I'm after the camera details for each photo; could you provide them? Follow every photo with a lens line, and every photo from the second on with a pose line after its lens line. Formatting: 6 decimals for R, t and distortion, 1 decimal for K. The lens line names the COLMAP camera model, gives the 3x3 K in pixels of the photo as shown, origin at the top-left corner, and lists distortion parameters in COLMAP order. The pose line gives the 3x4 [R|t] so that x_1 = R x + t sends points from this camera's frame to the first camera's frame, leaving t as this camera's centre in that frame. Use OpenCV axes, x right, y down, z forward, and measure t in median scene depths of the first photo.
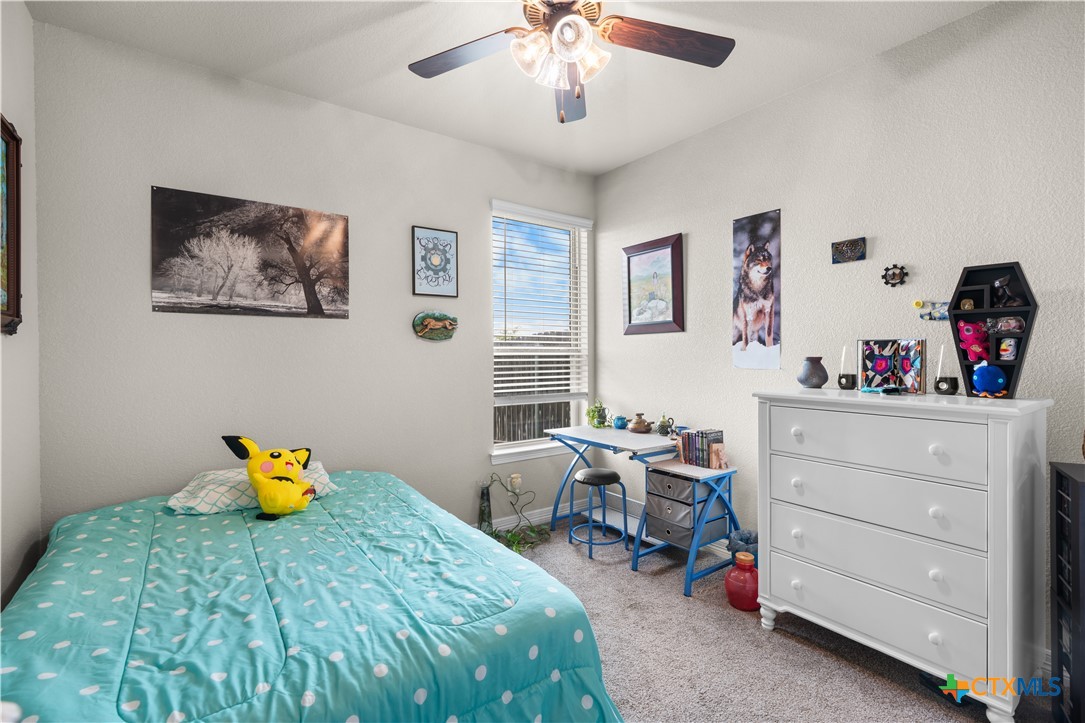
lens RADIAL K [[490.8, 0, 541.9], [0, 490.8, 357.7], [0, 0, 1]] dist [-0.014886, 0.004551]
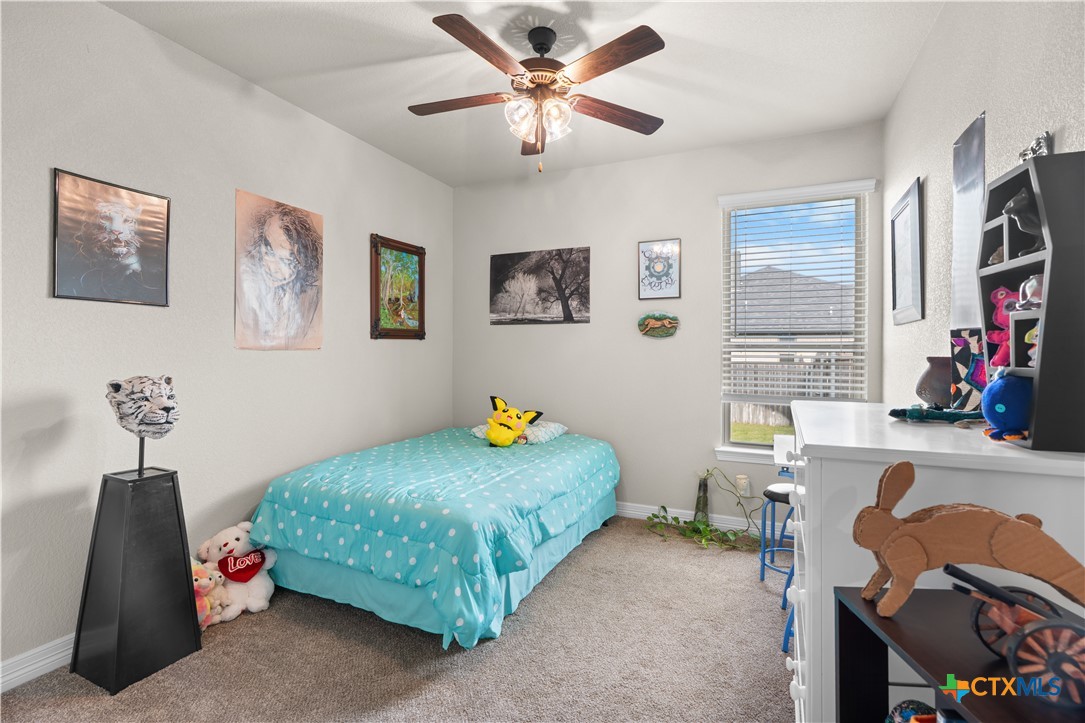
lens RADIAL K [[490.8, 0, 541.4], [0, 490.8, 353.7], [0, 0, 1]] dist [-0.014886, 0.004551]
pose [[0.489813, 0.012563, -0.871737, 0.766644], [-0.012251, 0.999897, 0.007526, -0.003799], [0.871742, 0.006993, 0.489916, 0.241453]]
